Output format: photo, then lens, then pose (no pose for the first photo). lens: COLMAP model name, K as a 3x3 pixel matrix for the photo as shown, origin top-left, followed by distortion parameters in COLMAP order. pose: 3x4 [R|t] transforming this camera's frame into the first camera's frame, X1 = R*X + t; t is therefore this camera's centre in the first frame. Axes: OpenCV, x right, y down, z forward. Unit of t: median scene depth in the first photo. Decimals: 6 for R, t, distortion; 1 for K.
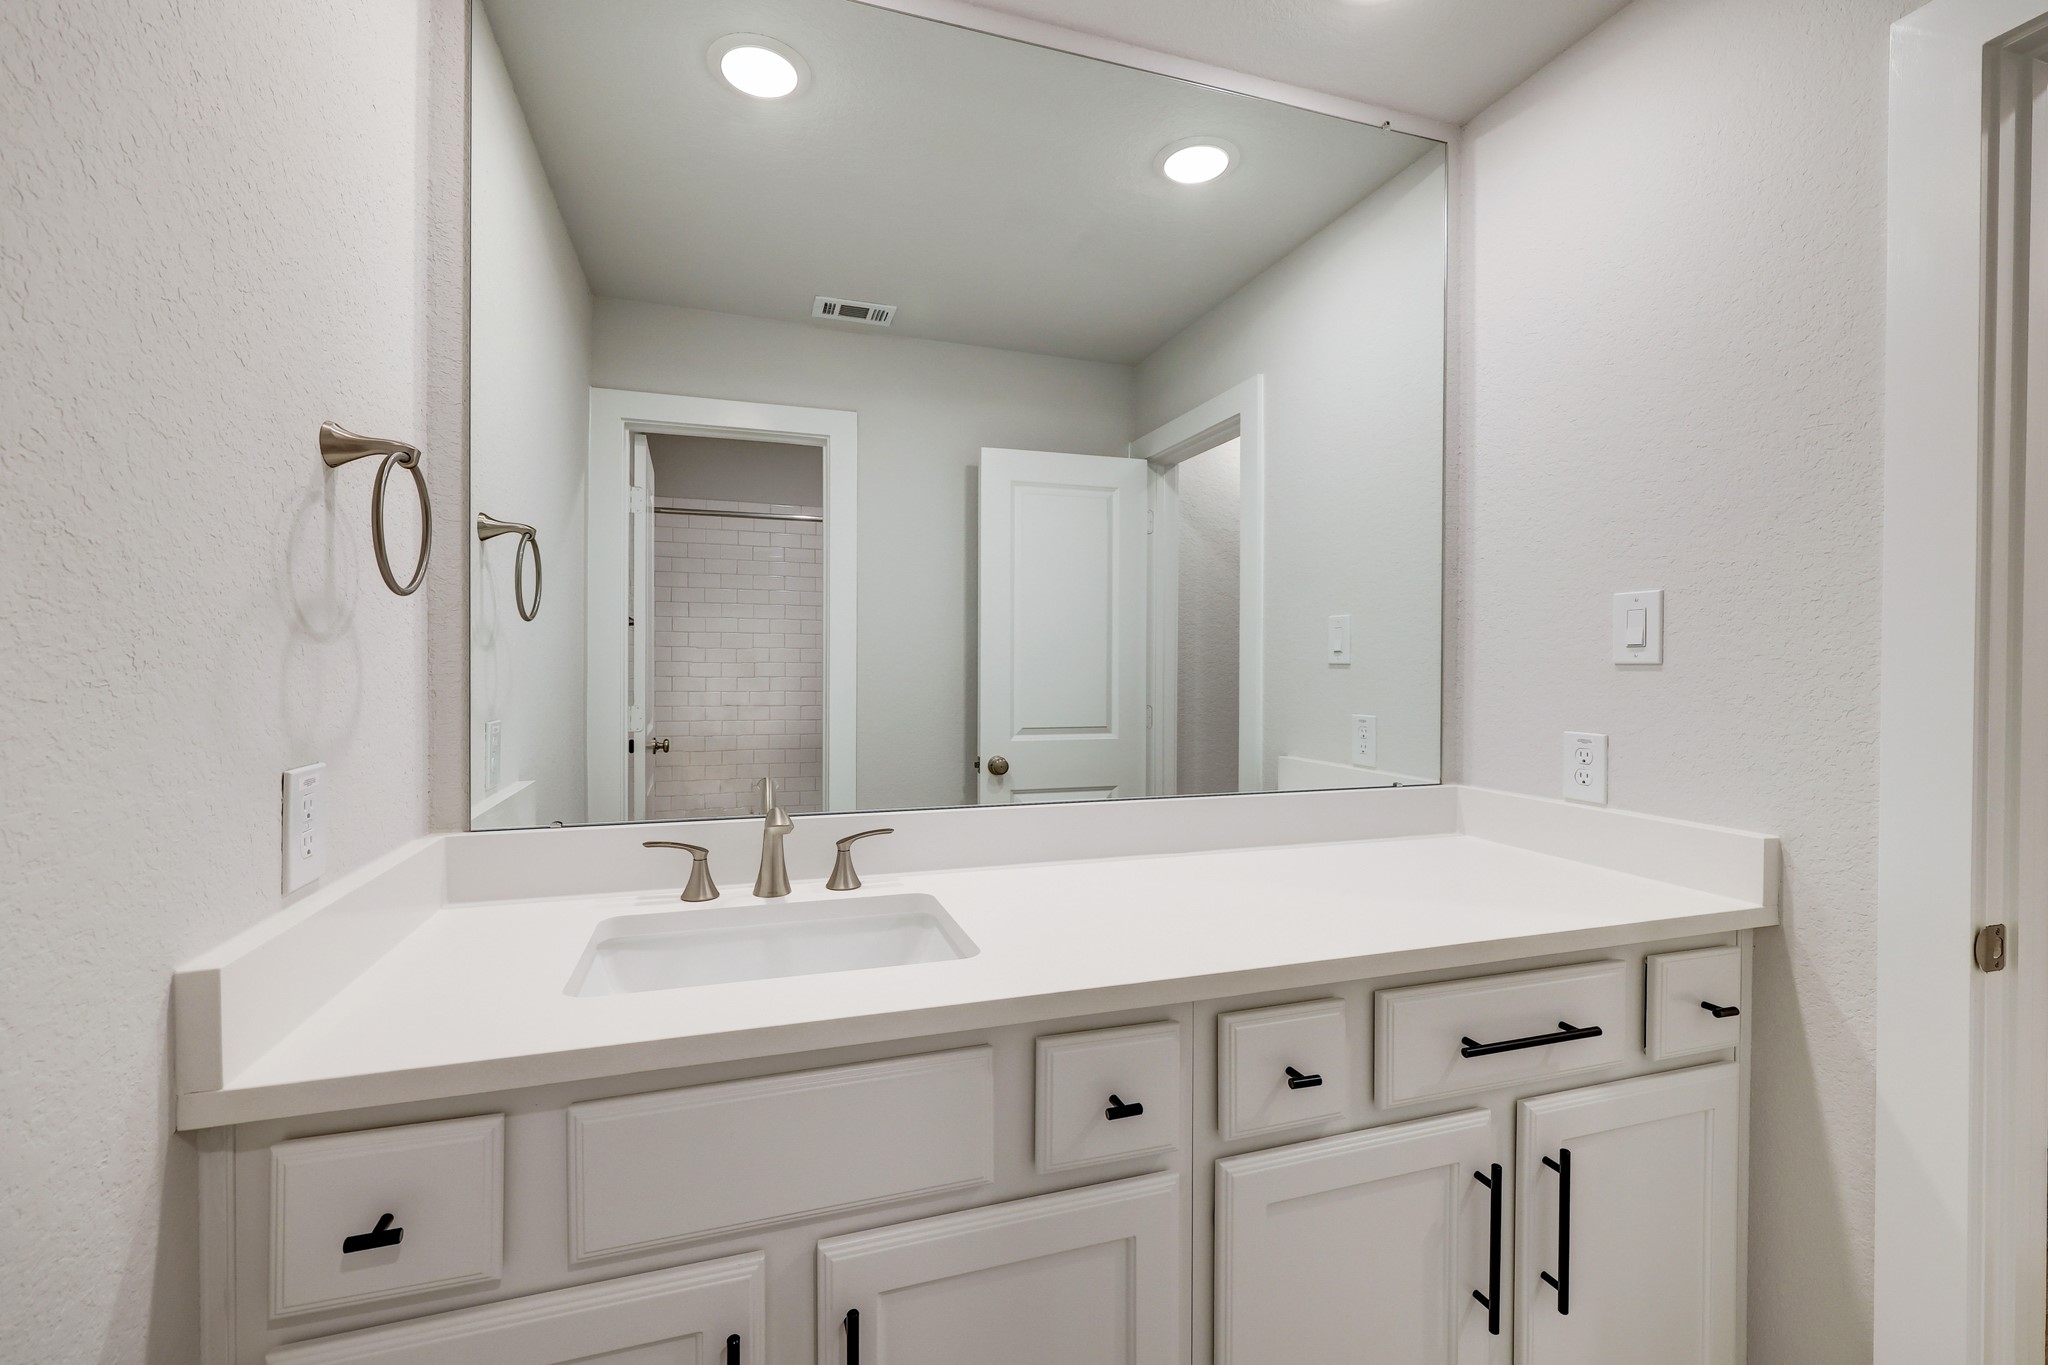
lens RADIAL K [[841.0, 0, 1016.4], [0, 841.0, 673.8], [0, 0, 1]] dist [-0.000268, -0.000131]
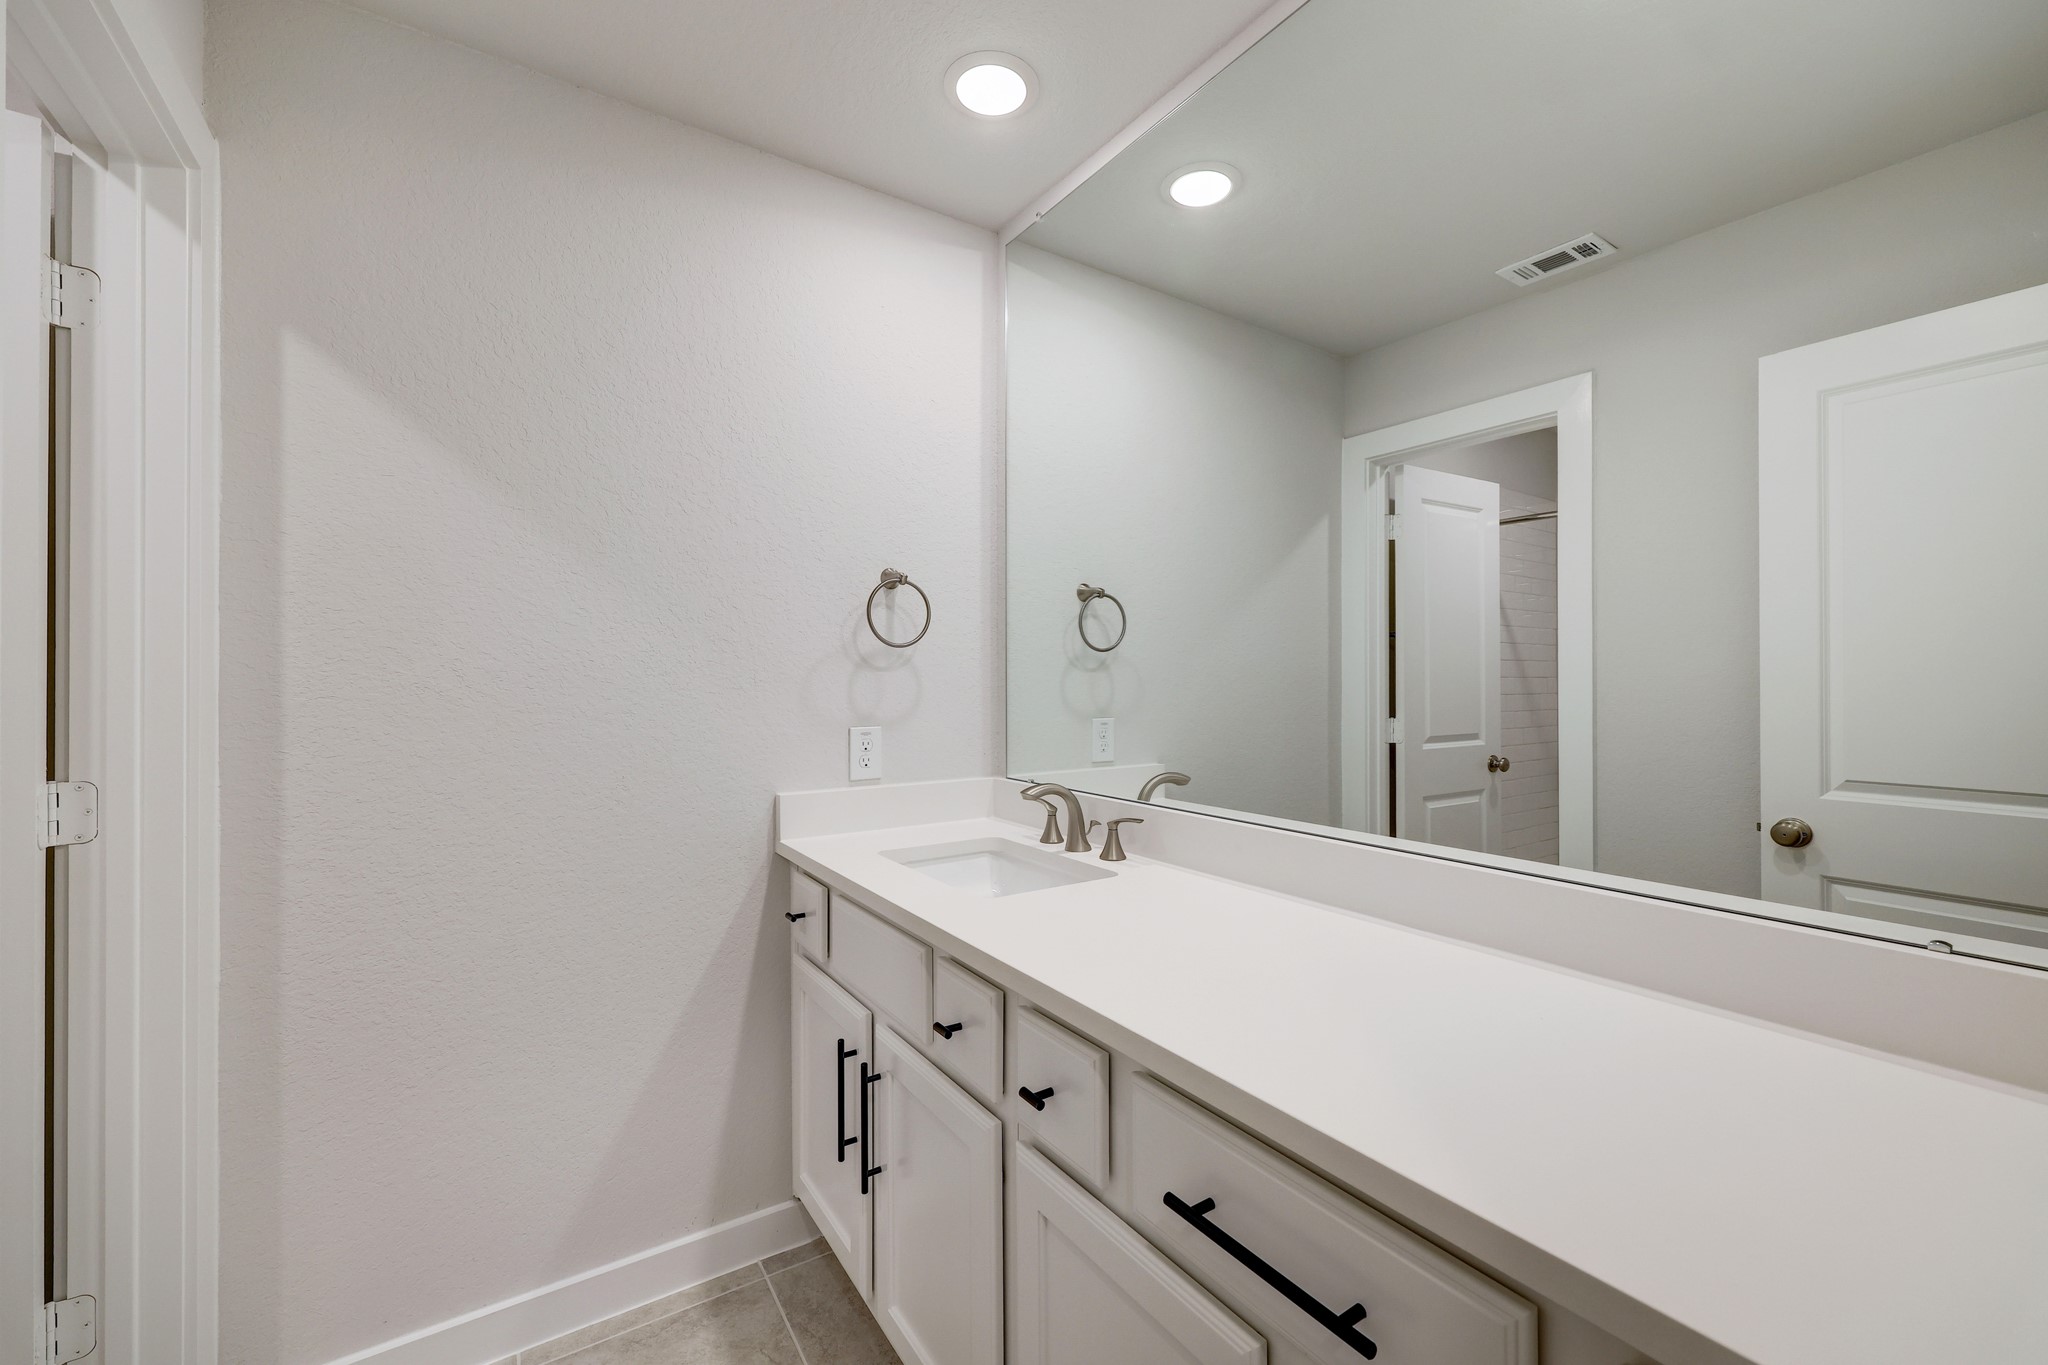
lens RADIAL K [[841.0, 0, 1016.4], [0, 841.0, 673.8], [0, 0, 1]] dist [-0.000268, -0.000131]
pose [[0.275028, -0.010636, -0.961377, 0.939718], [-0.007670, 0.999883, -0.013256, -0.002913], [0.961406, 0.011019, 0.274914, 0.509942]]
